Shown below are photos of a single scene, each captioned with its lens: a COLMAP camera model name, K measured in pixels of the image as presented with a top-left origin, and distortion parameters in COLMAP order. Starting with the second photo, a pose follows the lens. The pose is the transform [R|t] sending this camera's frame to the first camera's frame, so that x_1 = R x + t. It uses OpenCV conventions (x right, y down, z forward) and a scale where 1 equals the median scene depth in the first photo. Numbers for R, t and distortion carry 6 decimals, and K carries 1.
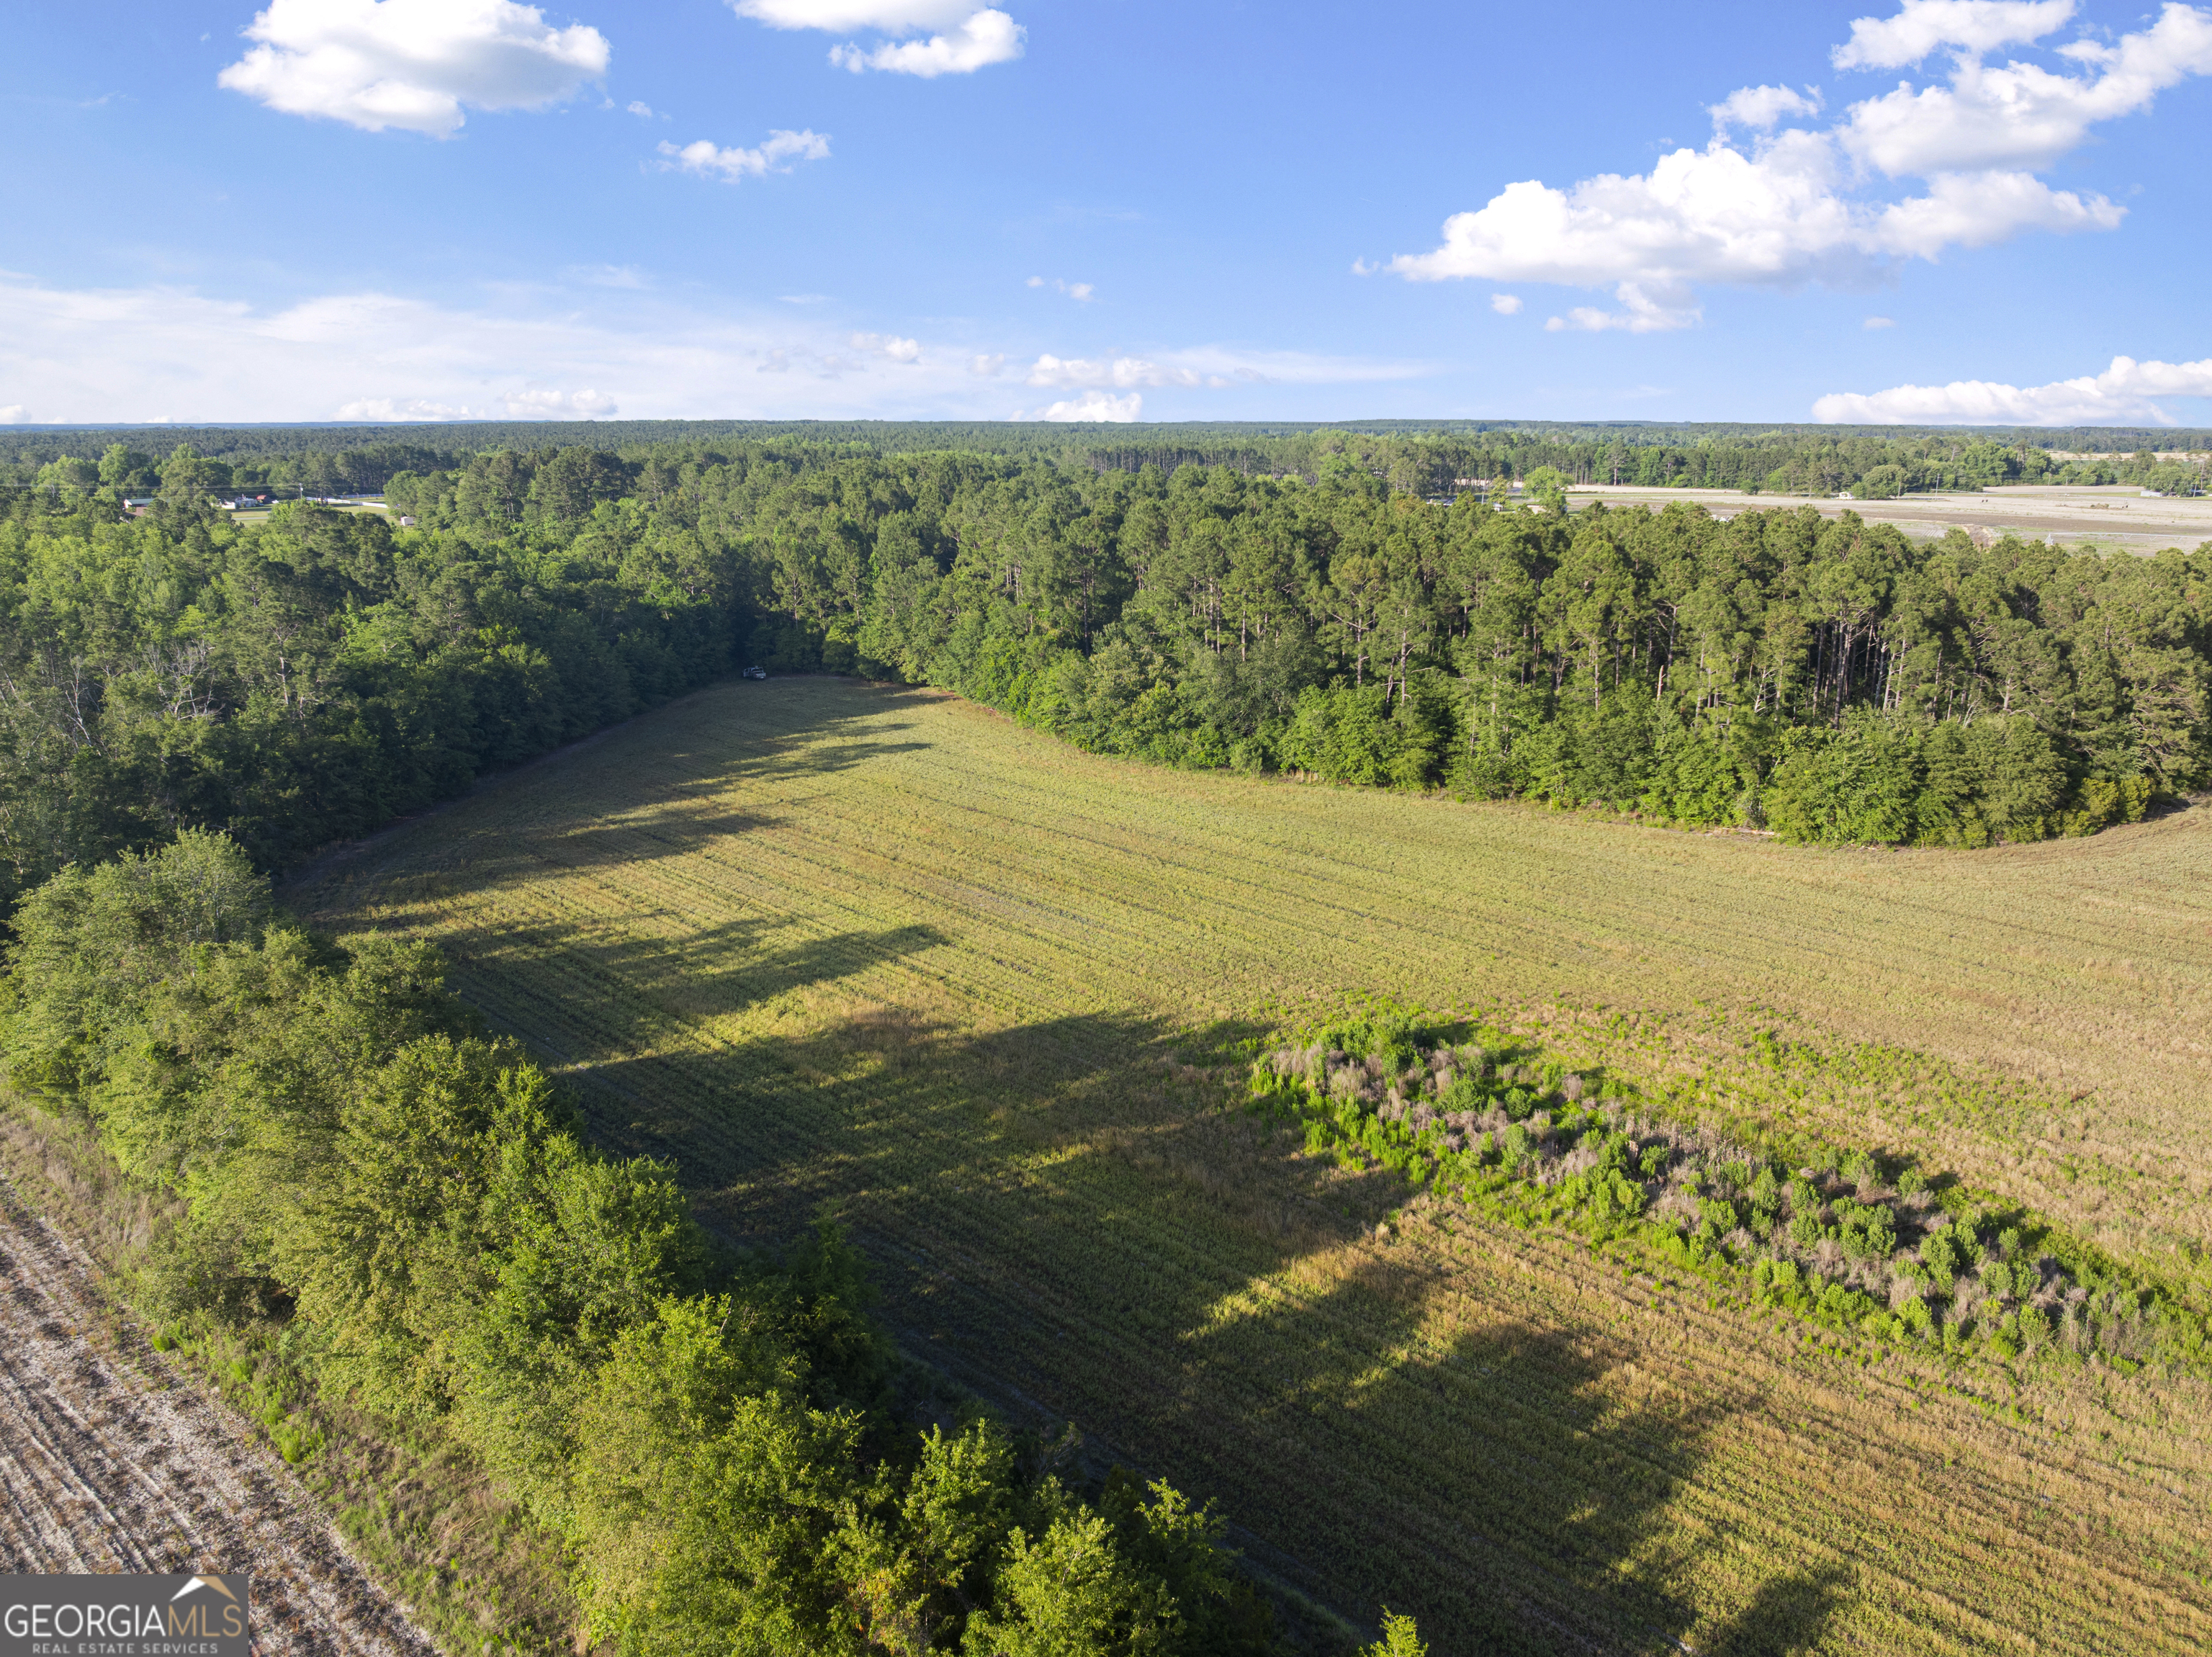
lens RADIAL K [[1572.2, 0, 1125.8], [0, 1572.2, 828.3], [0, 0, 1]] dist [-0.061206, 0.039186]
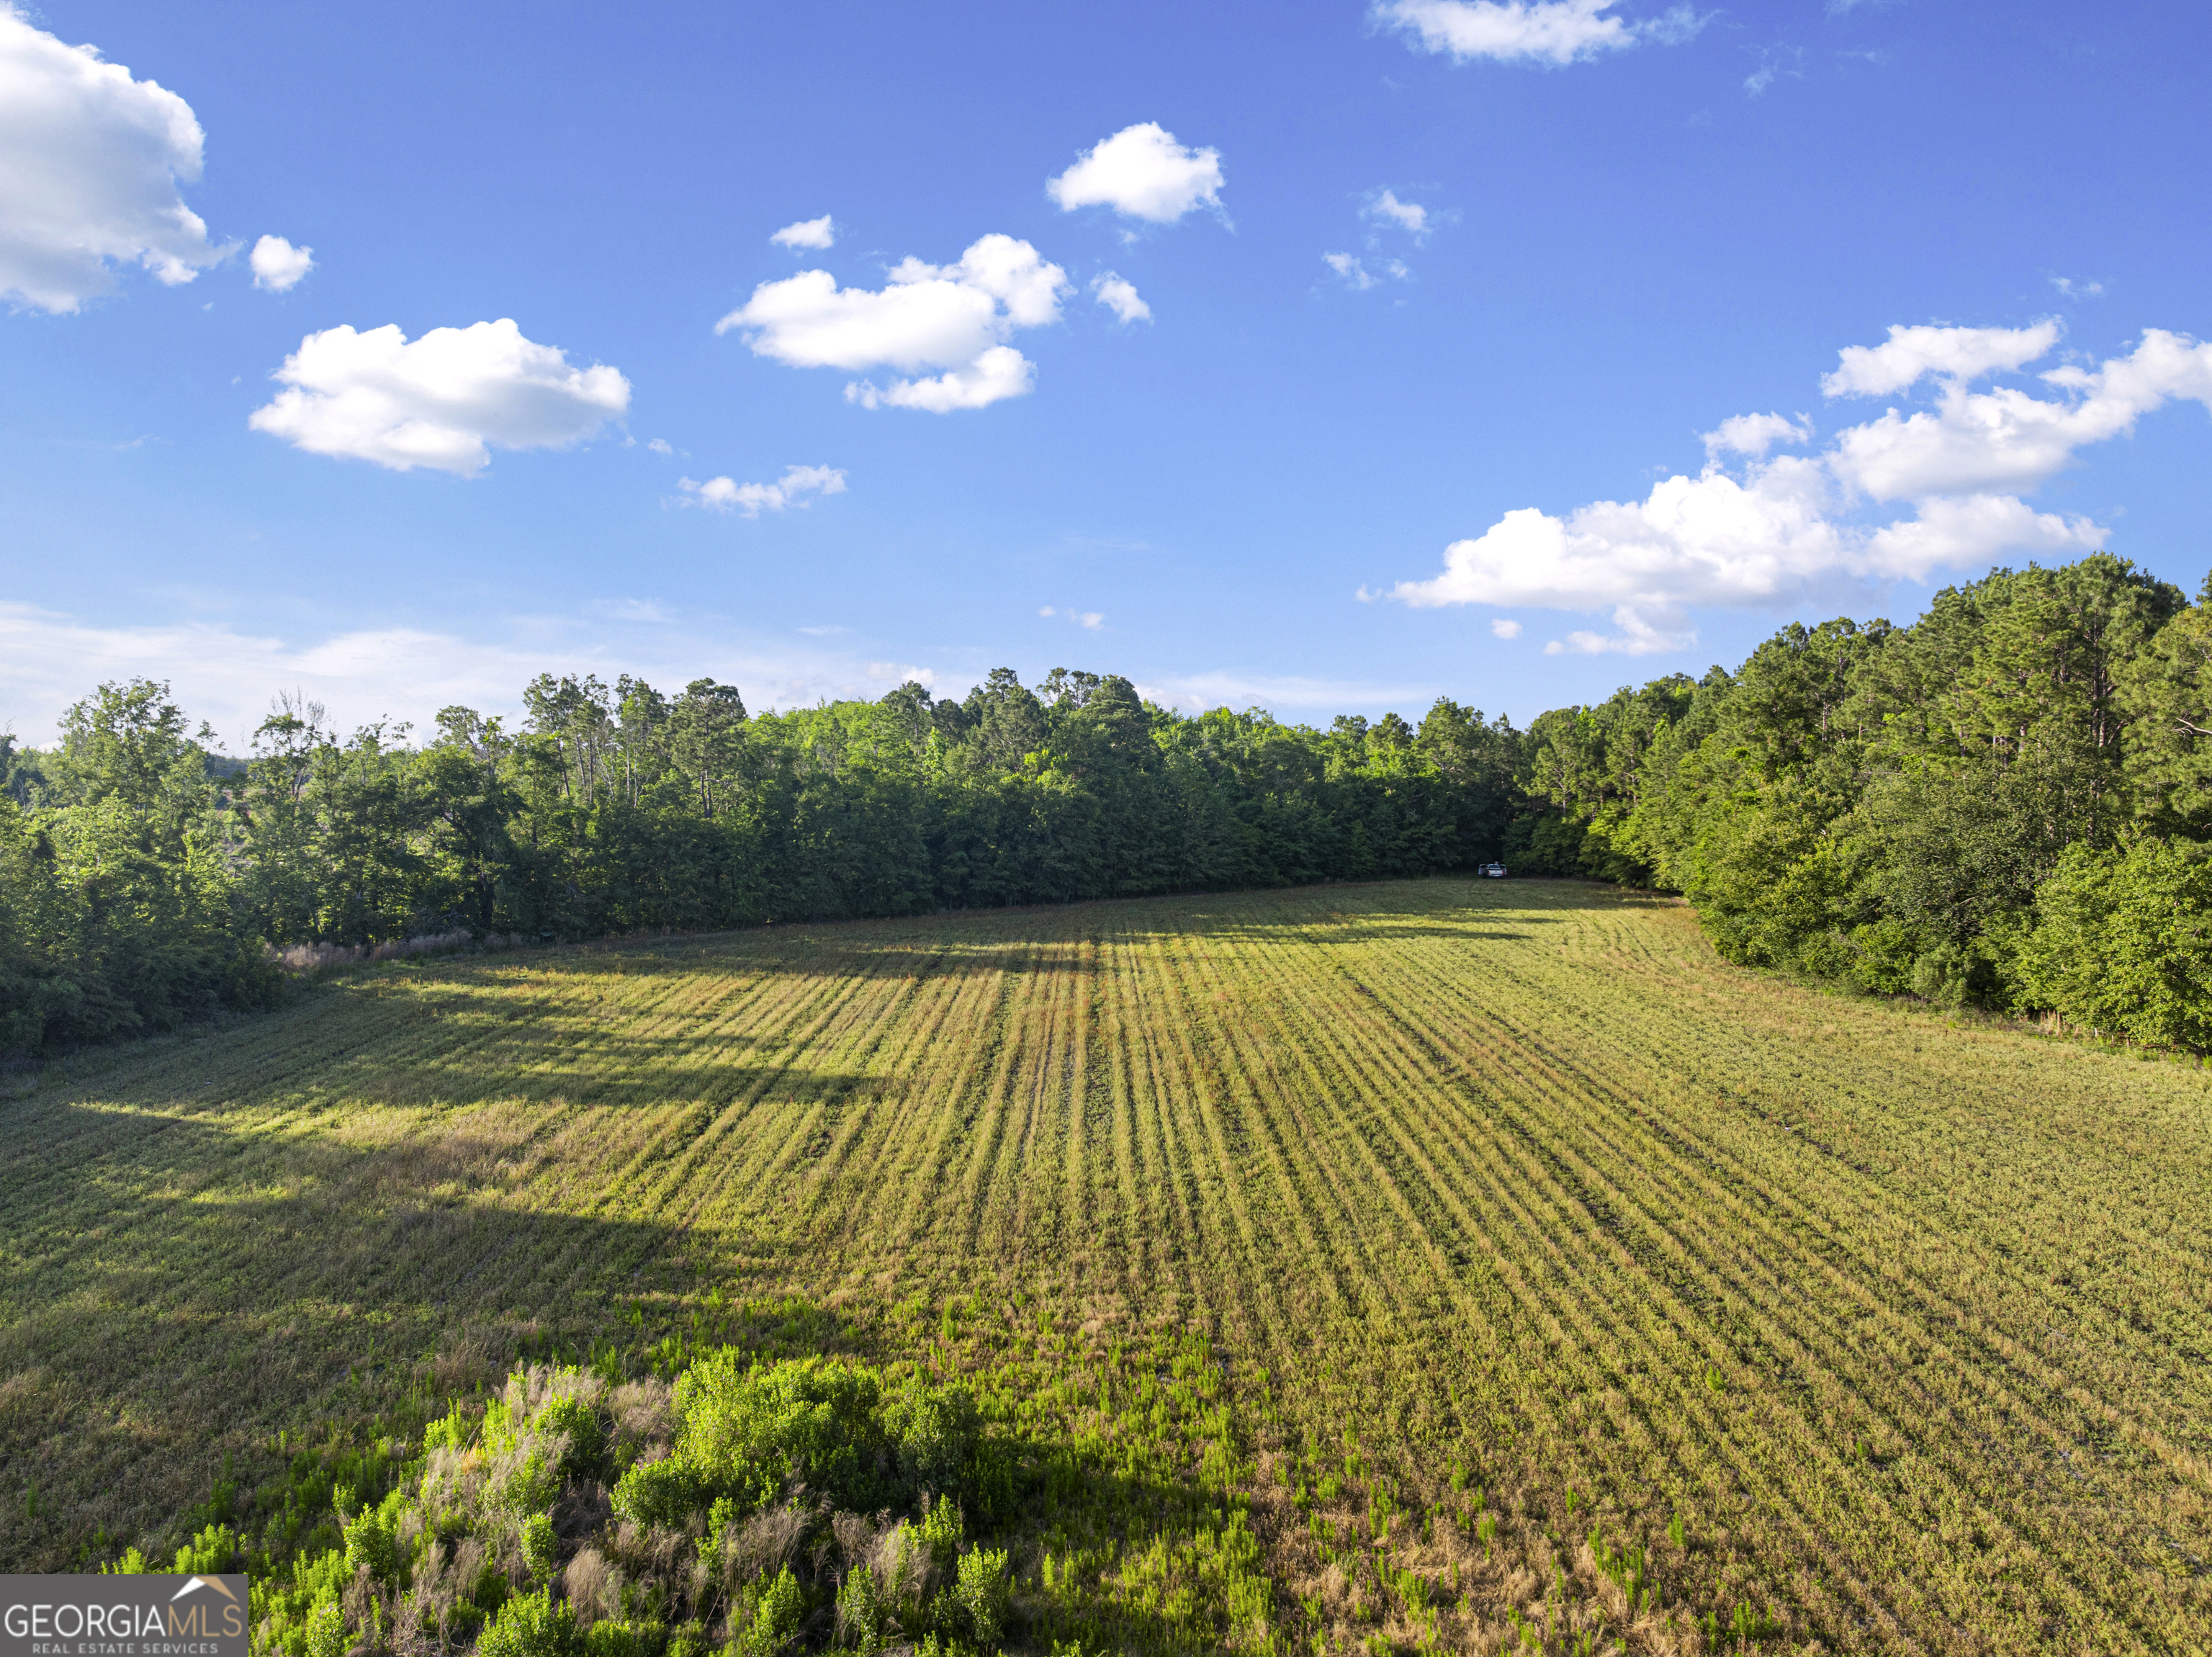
lens RADIAL K [[1559.1, 0, 1110.0], [0, 1559.1, 827.2], [0, 0, 1]] dist [-0.045752, 0.010490]
pose [[0.695407, 0.024356, -0.718203, 0.289189], [-0.171221, 0.976258, -0.132679, 0.025014], [0.697920, 0.215238, 0.683067, 0.503135]]
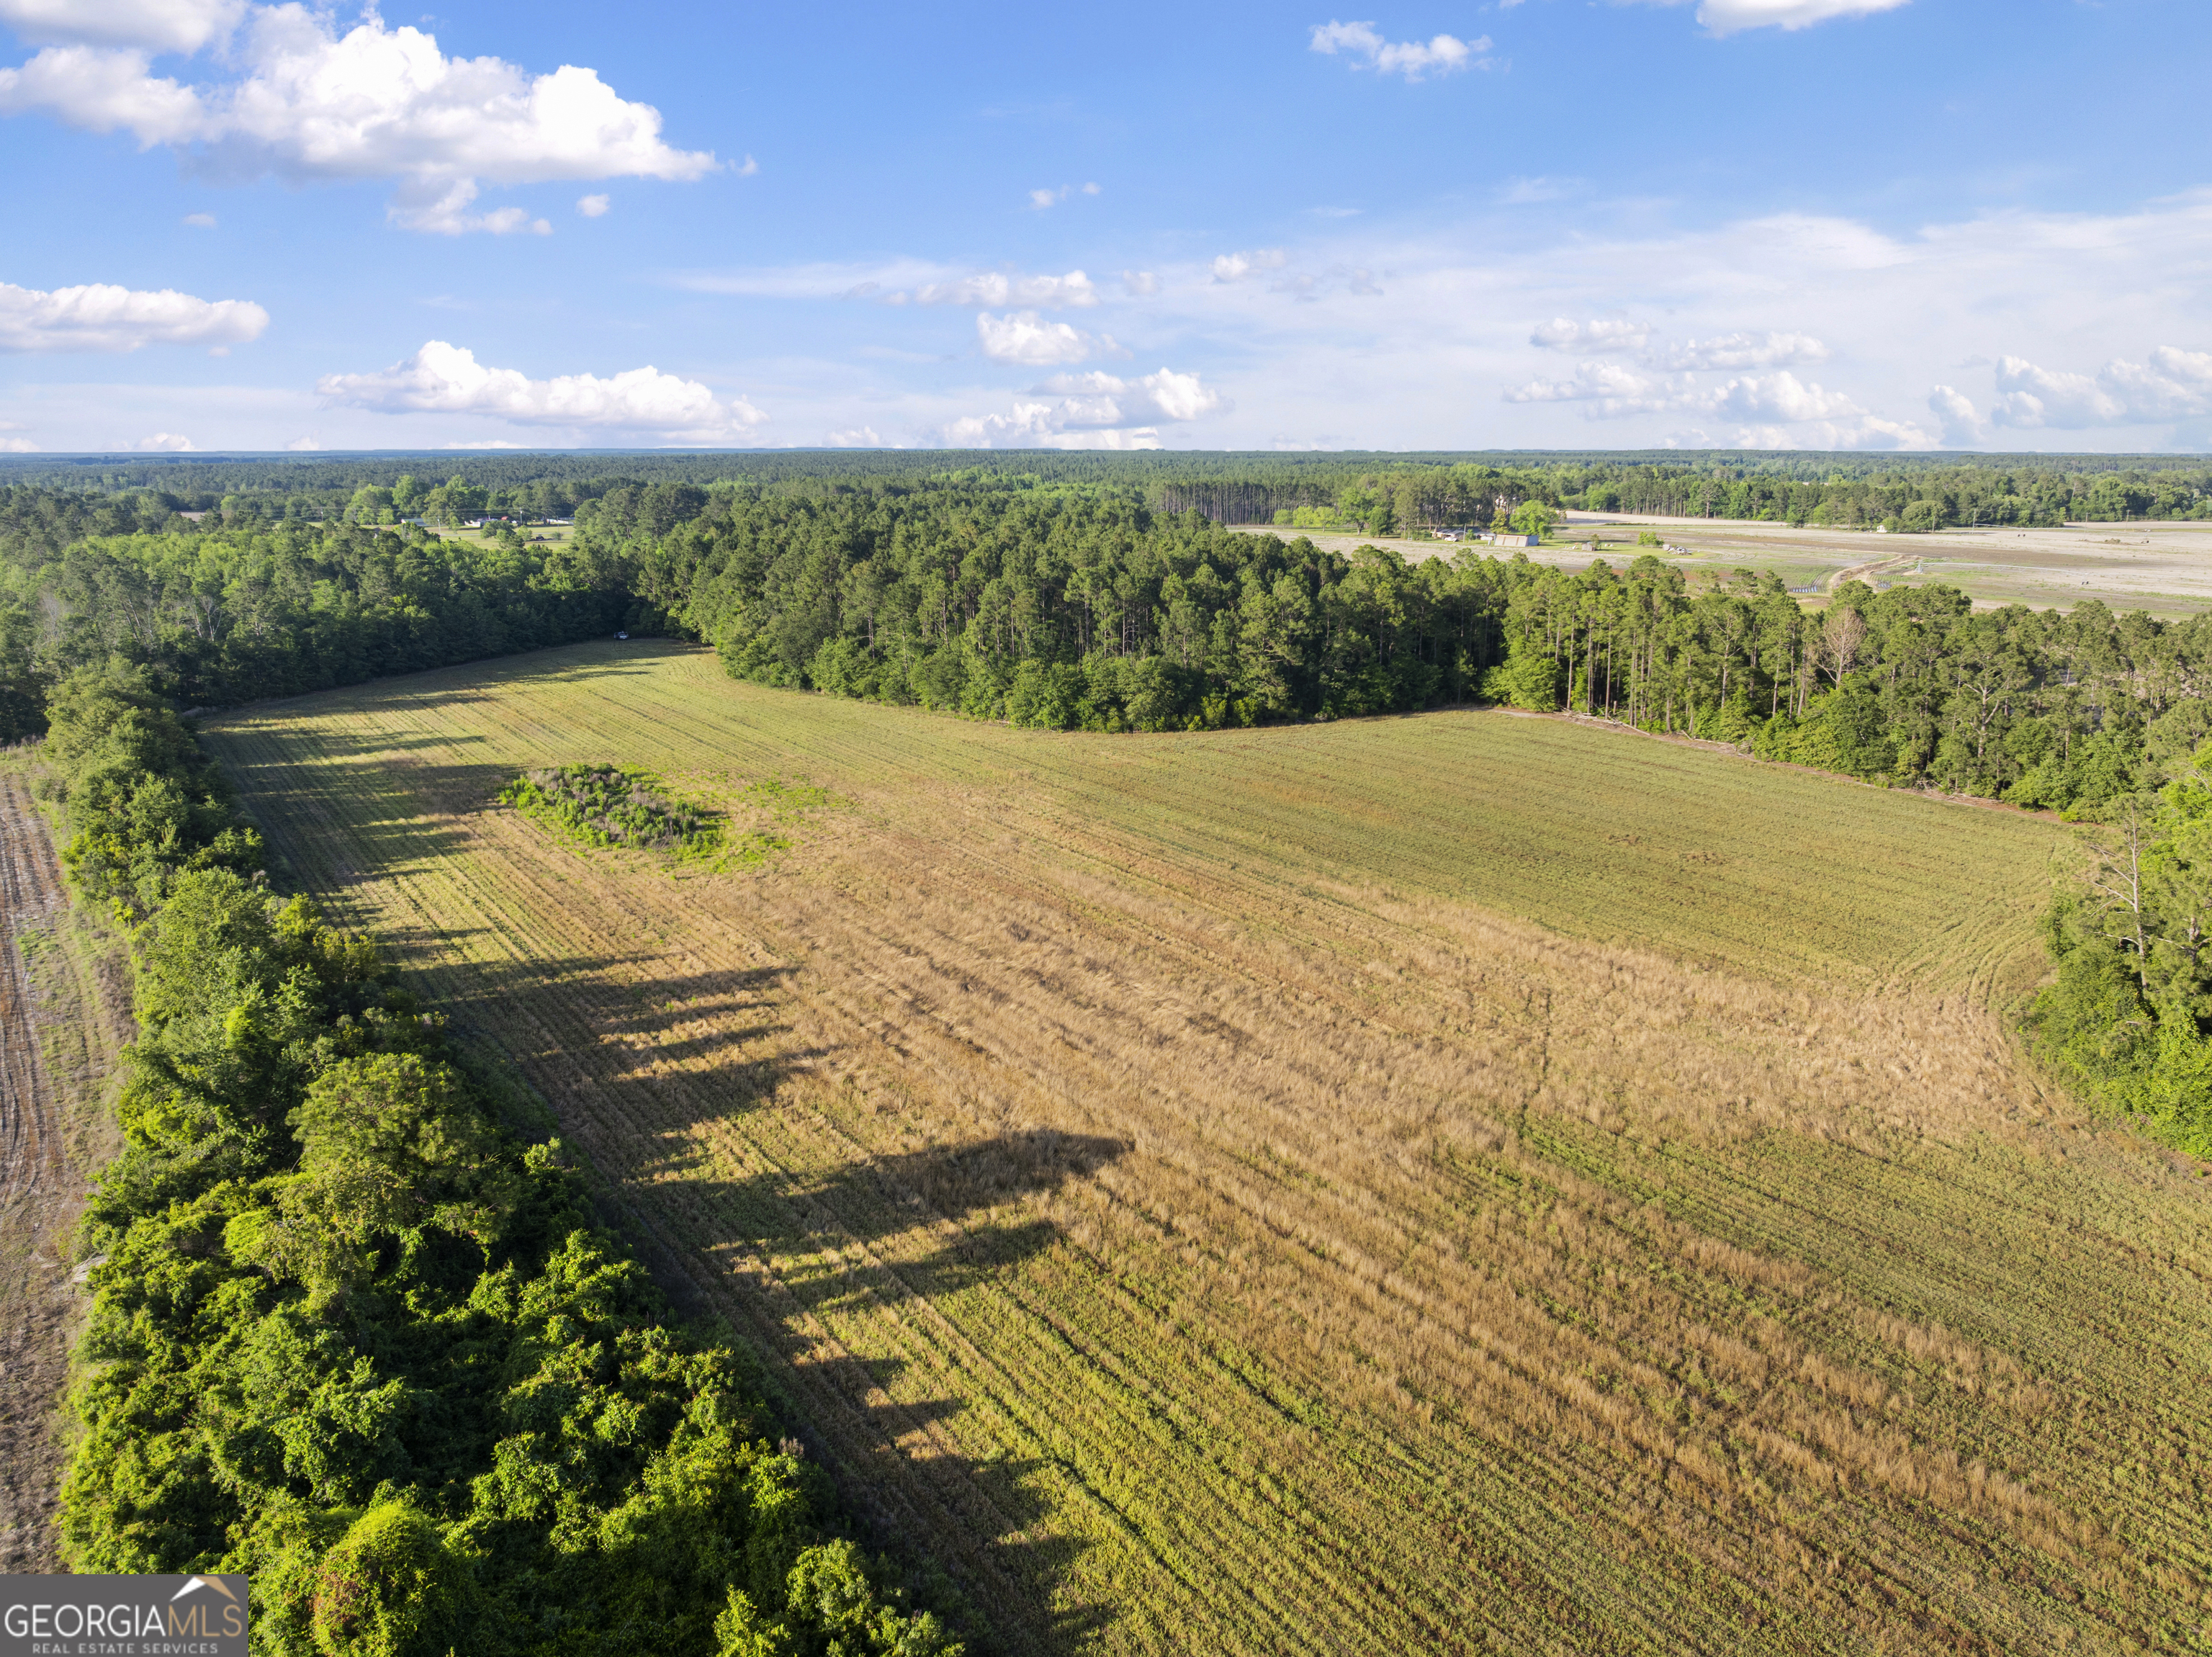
lens RADIAL K [[1558.8, 0, 1106.0], [0, 1558.8, 828.5], [0, 0, 1]] dist [-0.024240, -0.022643]
pose [[0.978457, 0.046993, -0.201032, 0.852536], [-0.050093, 0.998691, -0.010358, 0.130068], [0.200282, 0.020205, 0.979530, -0.640230]]
